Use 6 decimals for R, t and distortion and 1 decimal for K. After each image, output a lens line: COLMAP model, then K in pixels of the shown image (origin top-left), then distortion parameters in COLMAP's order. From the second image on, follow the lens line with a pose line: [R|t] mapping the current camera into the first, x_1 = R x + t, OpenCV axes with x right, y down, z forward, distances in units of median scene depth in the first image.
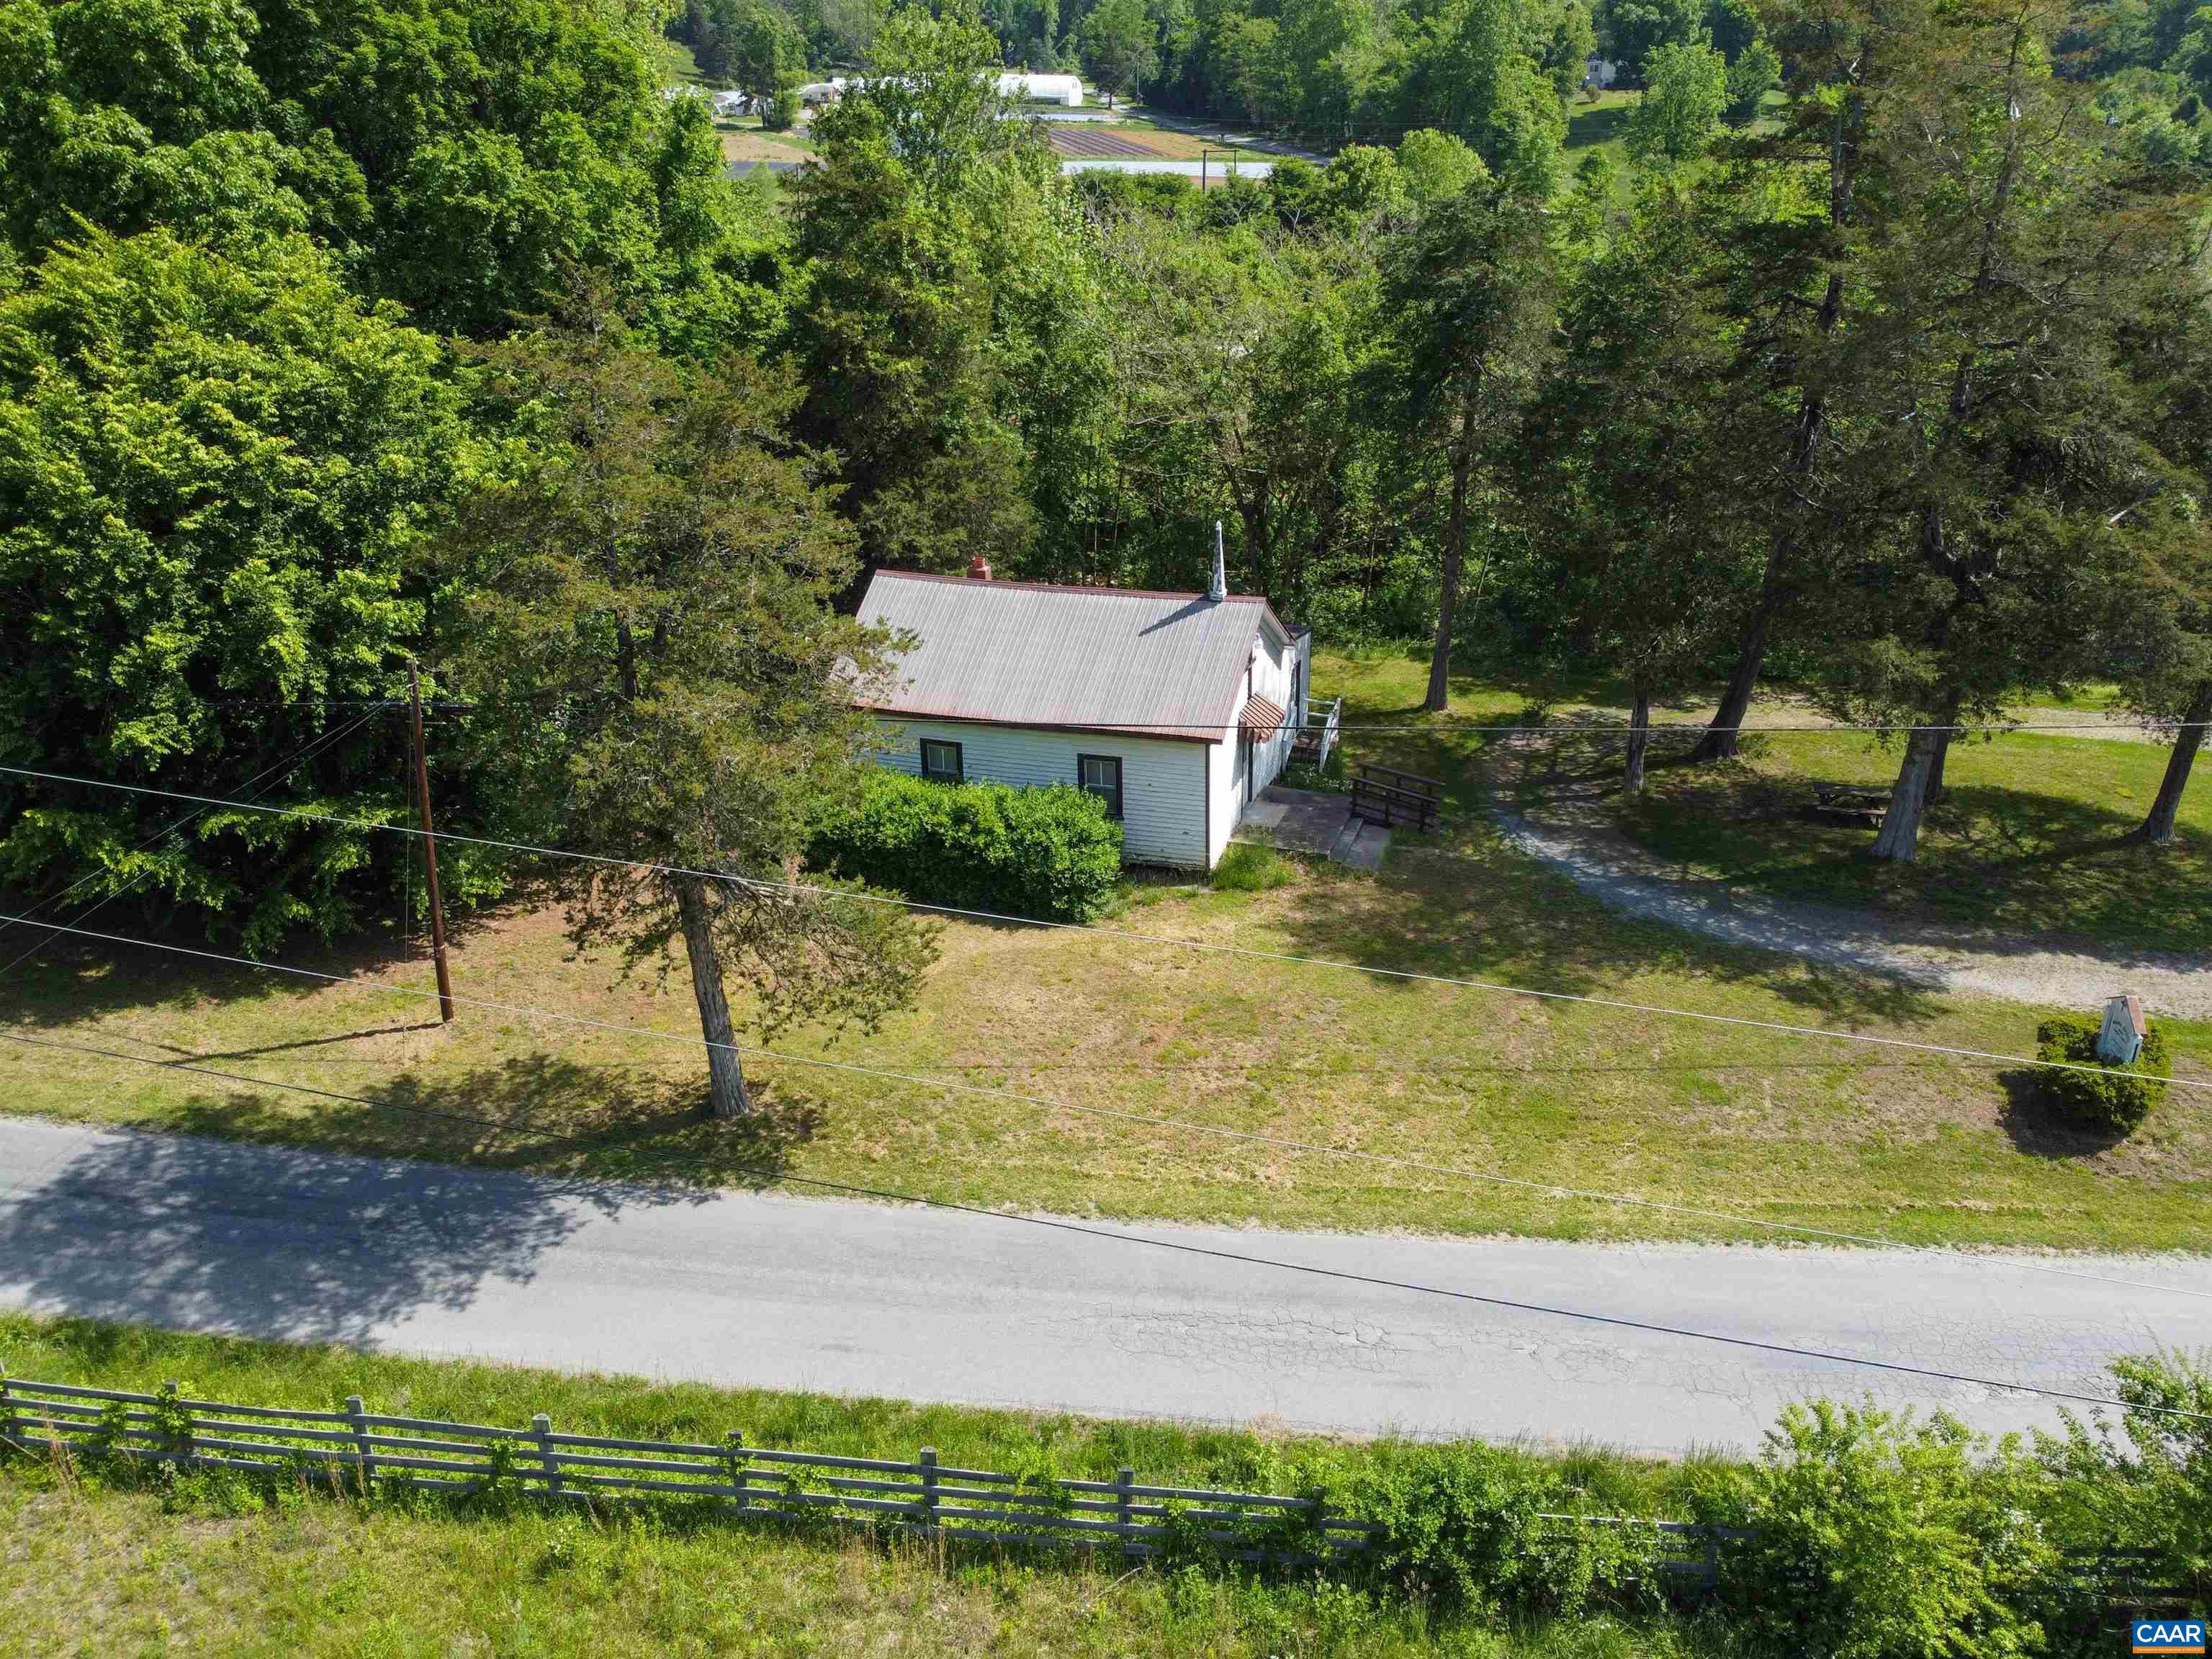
lens RADIAL K [[1684.6, 0, 1091.9], [0, 1684.6, 814.5], [0, 0, 1]] dist [0.004265, -0.004062]
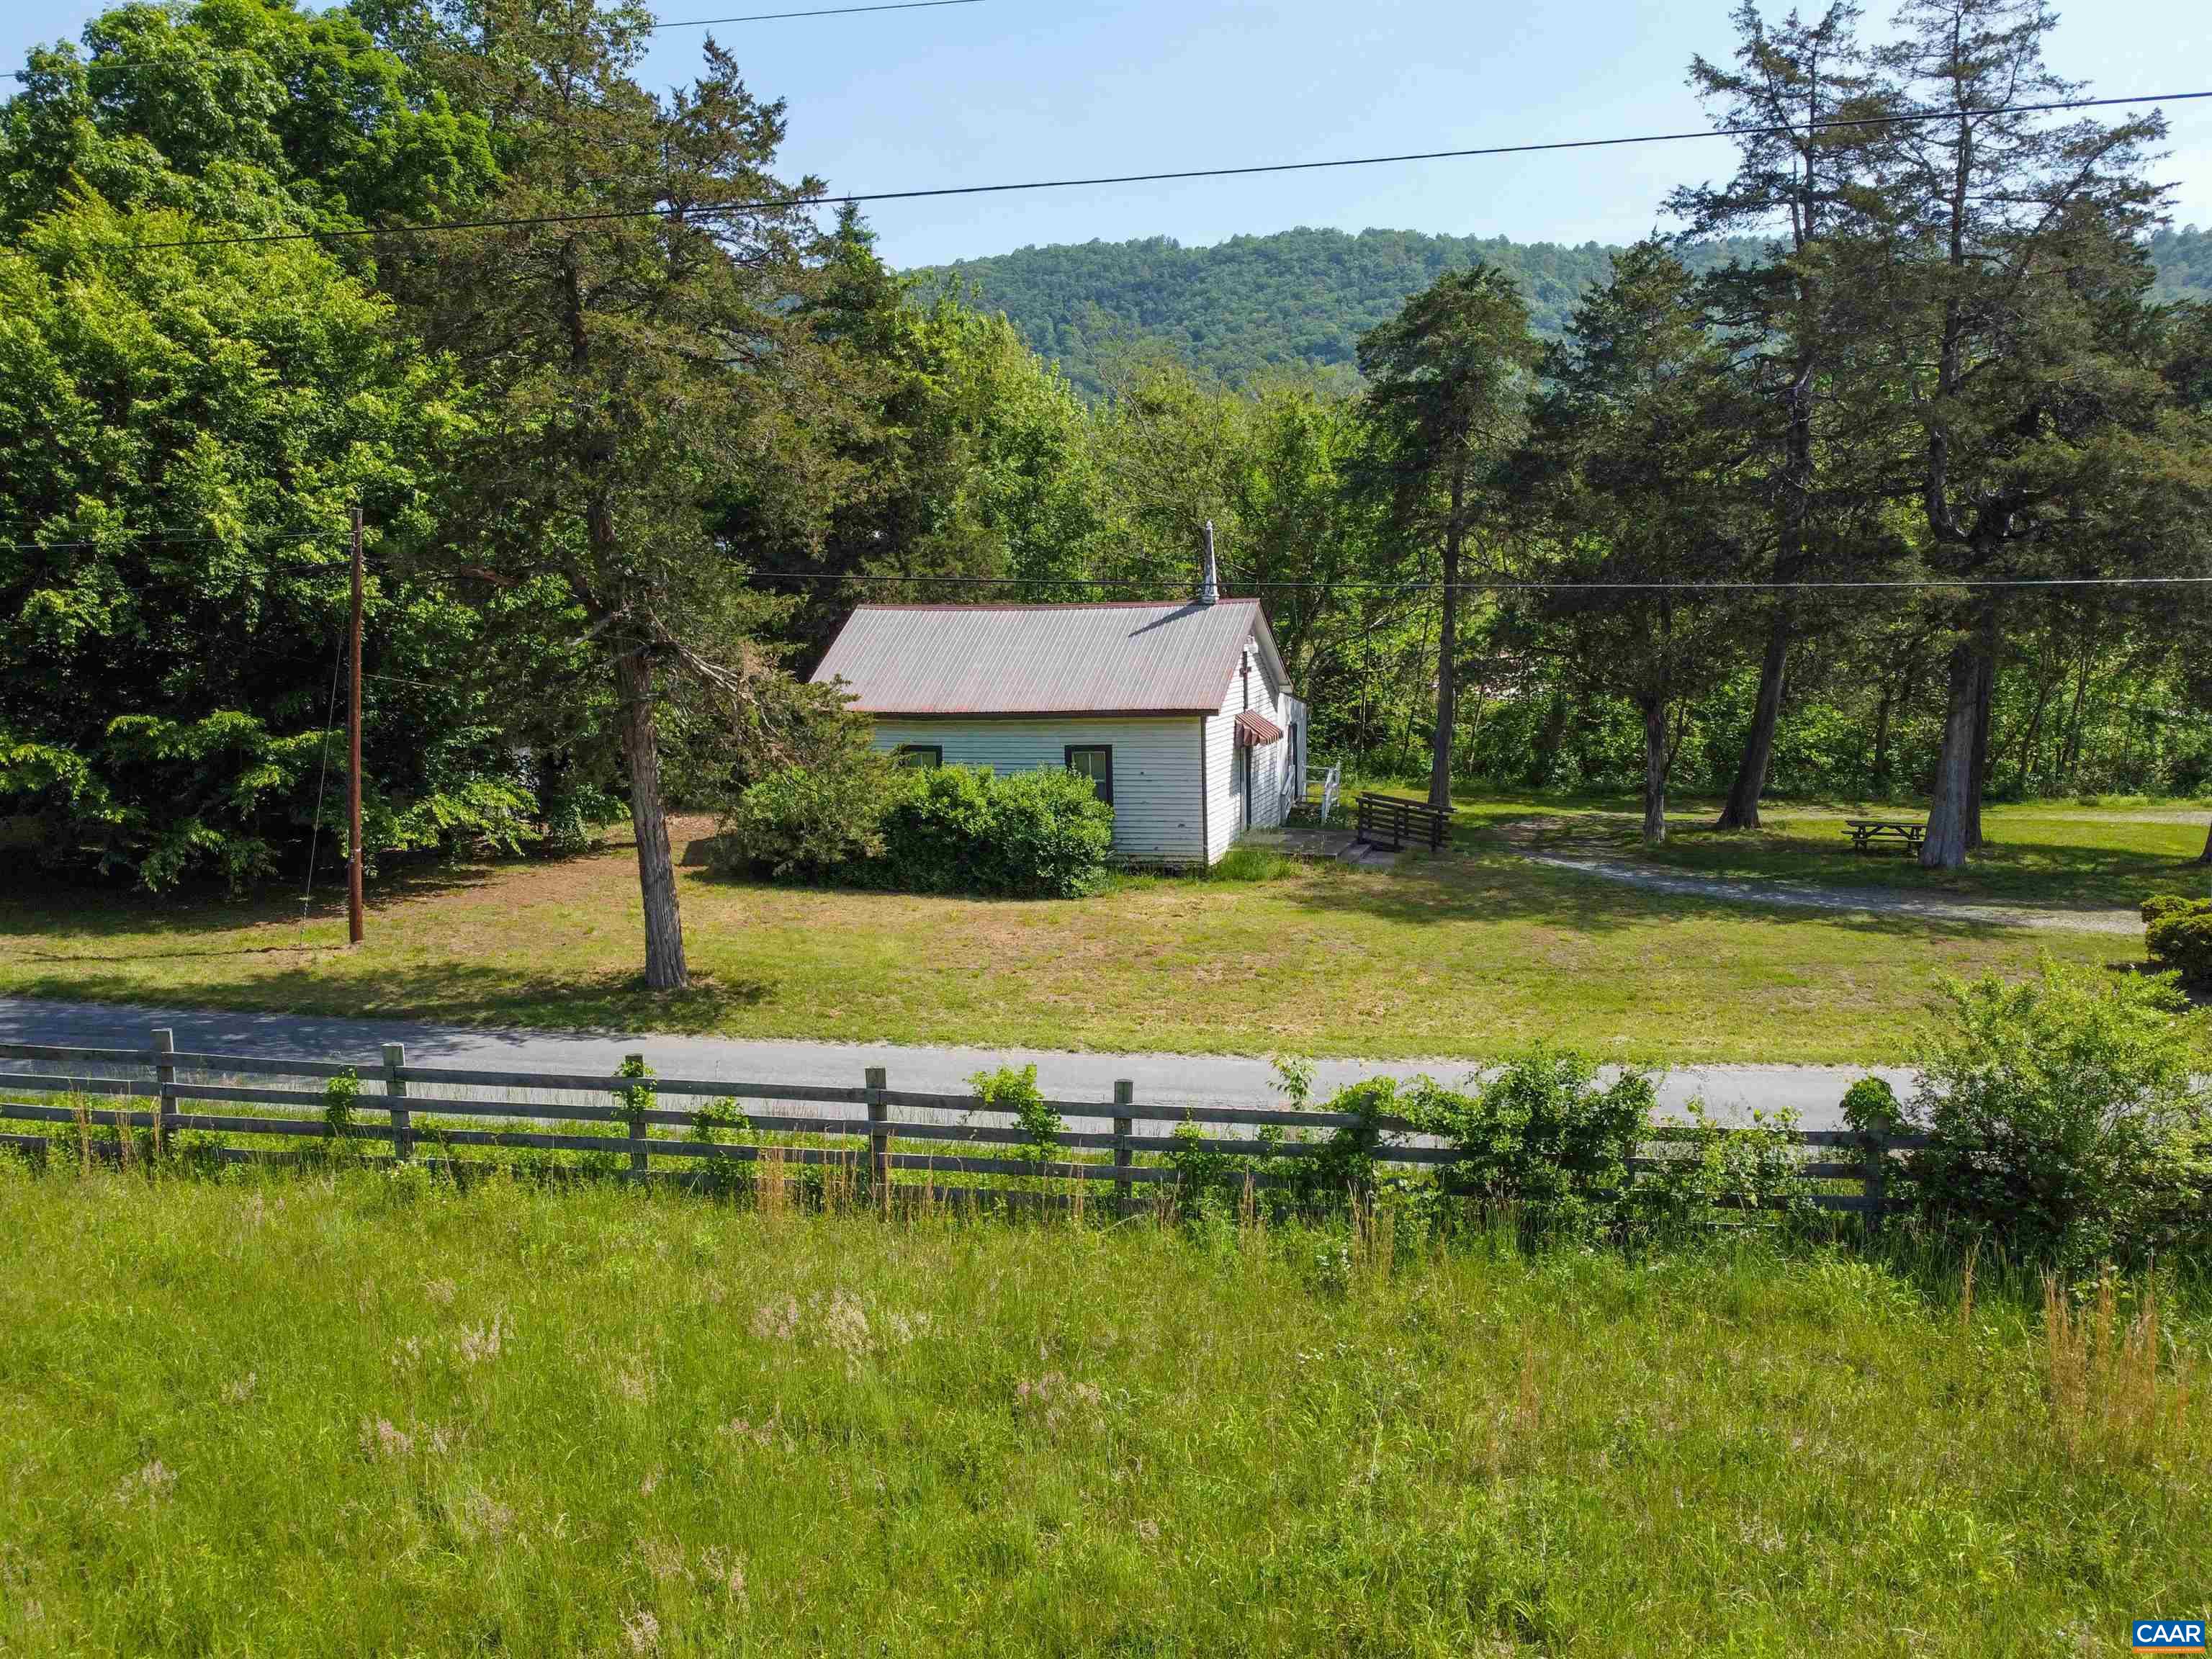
lens RADIAL K [[1676.9, 0, 1095.2], [0, 1676.9, 831.7], [0, 0, 1]] dist [0.017365, -0.041724]
pose [[0.999959, -0.001493, 0.008938, -0.000161], [0.003772, 0.965426, -0.260649, 0.279256], [-0.008240, 0.260672, 0.965392, 0.119524]]
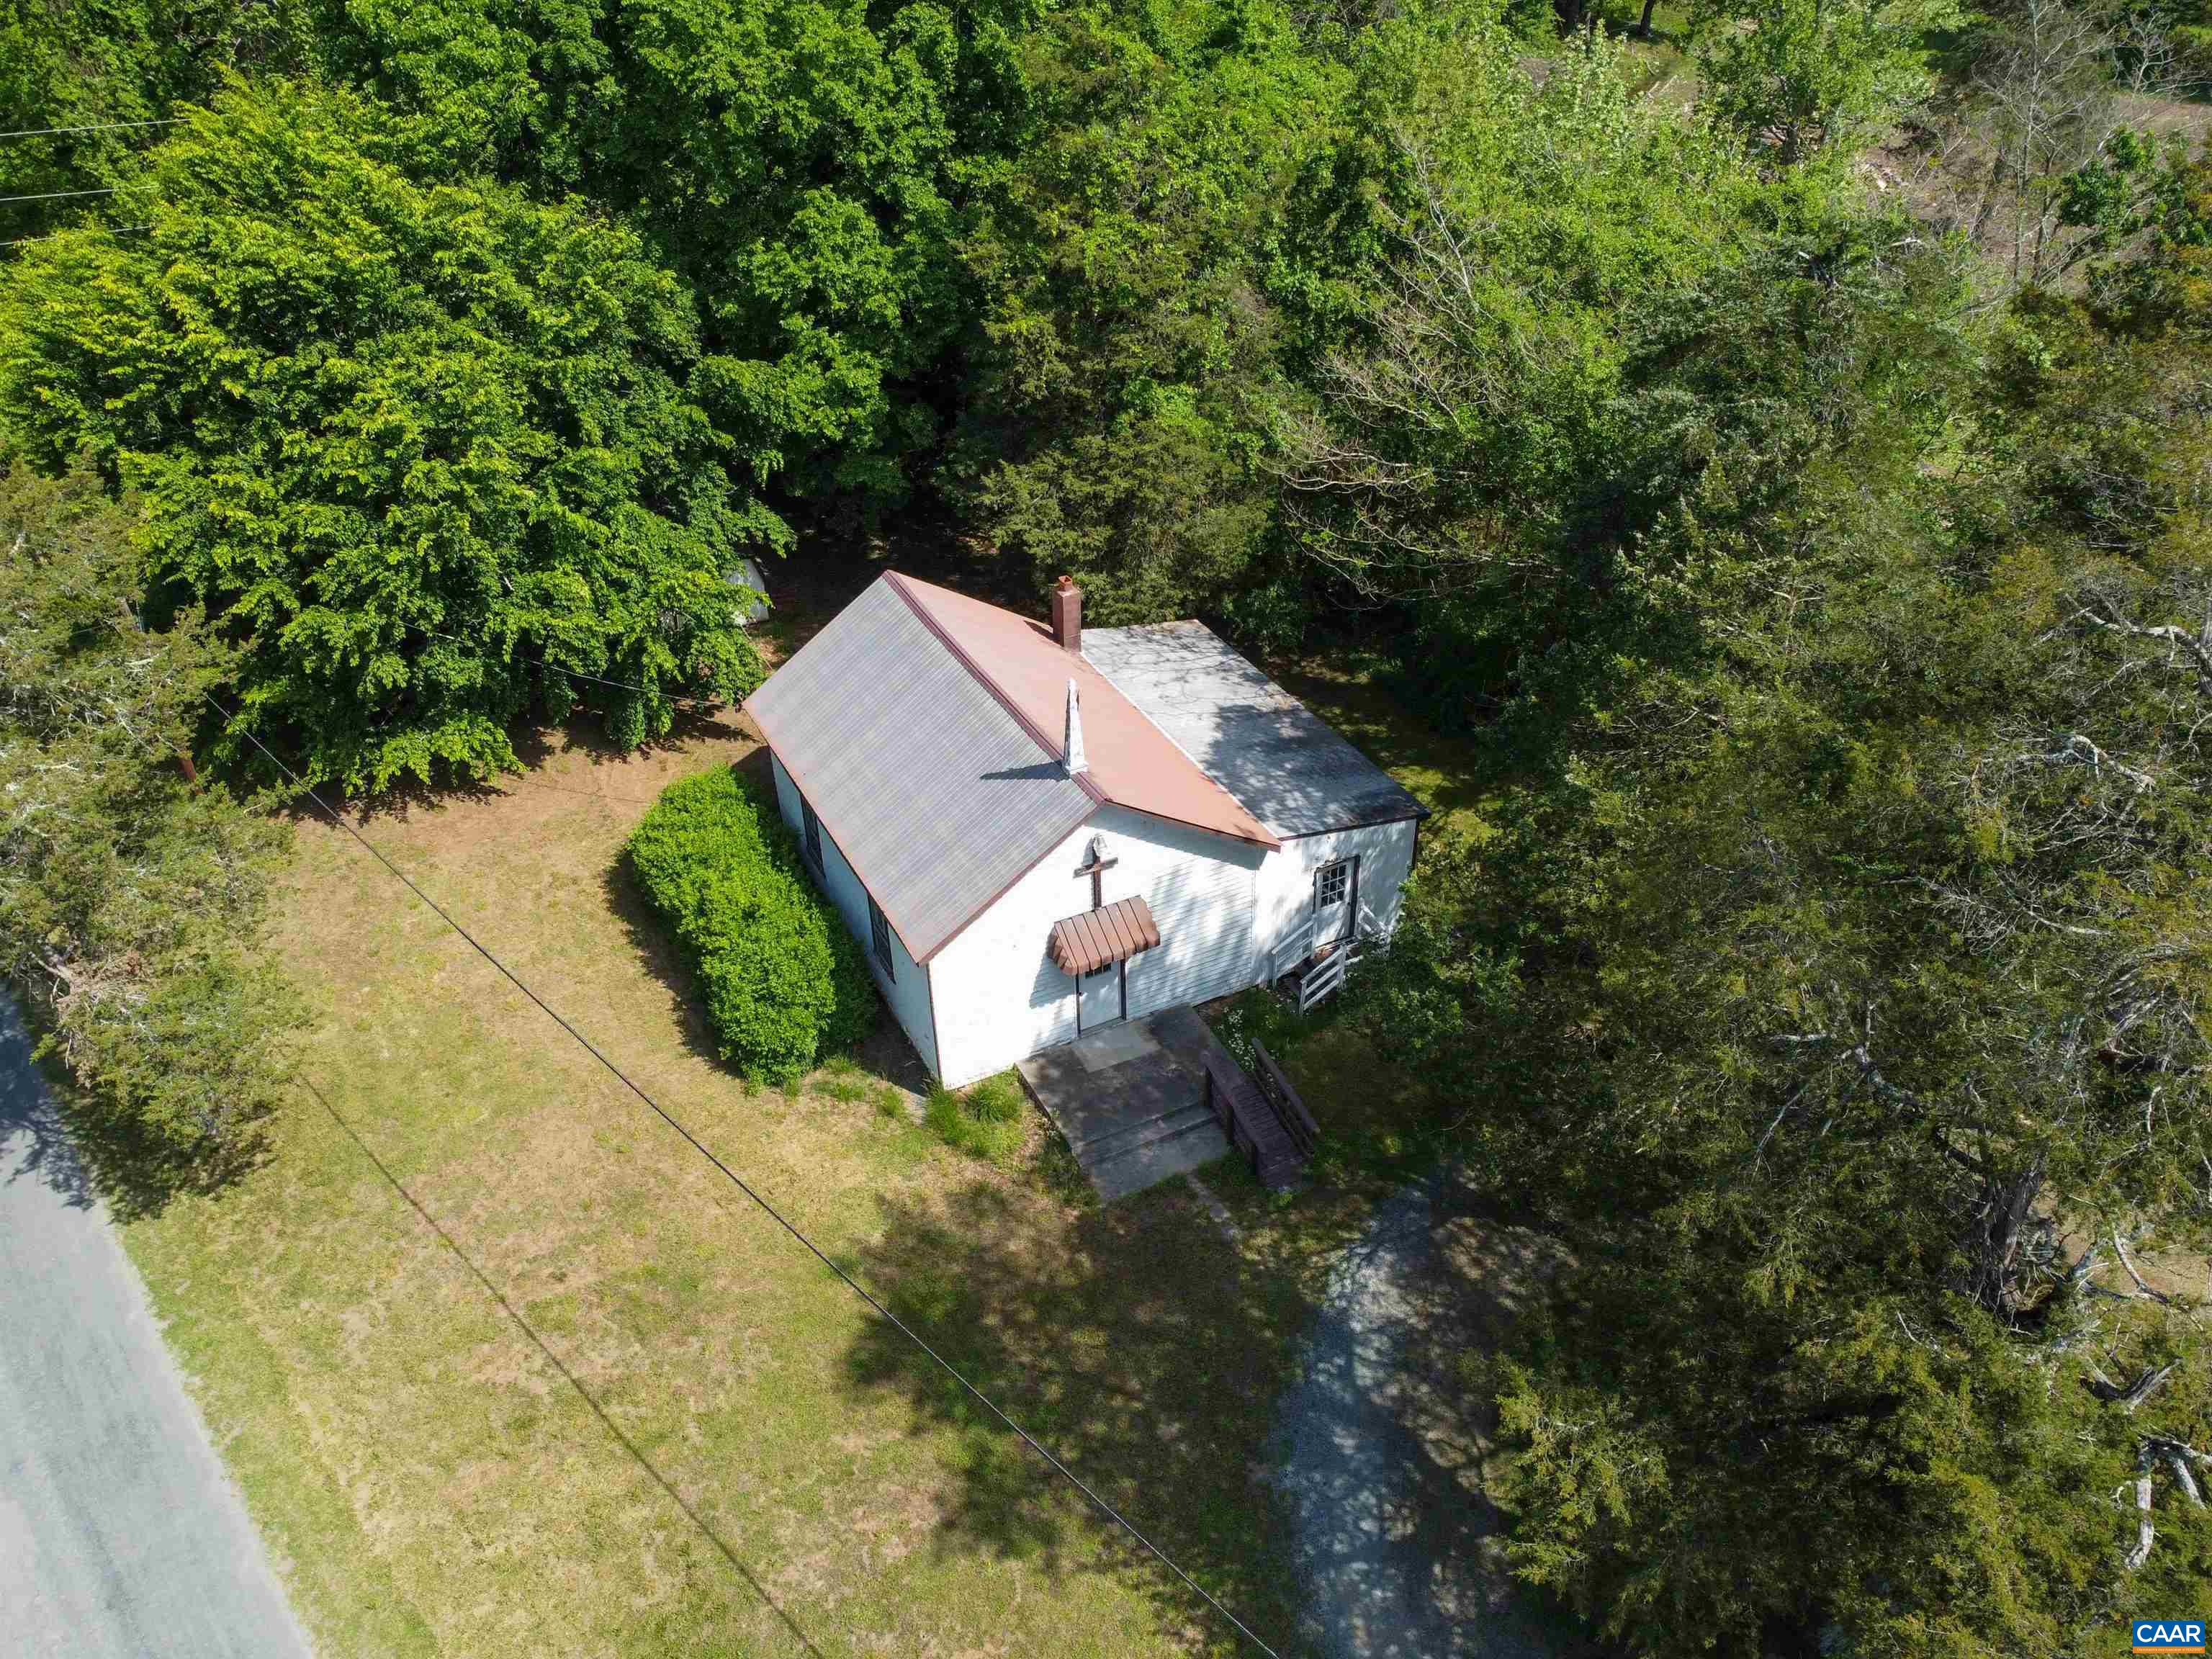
lens RADIAL K [[1682.8, 0, 1100.6], [0, 1682.8, 825.3], [0, 0, 1]] dist [-0.000136, -0.001981]
pose [[0.717502, 0.394290, -0.574218, 0.576788], [-0.267891, 0.917163, 0.295037, -0.365900], [0.642981, -0.057862, 0.763693, 0.501258]]
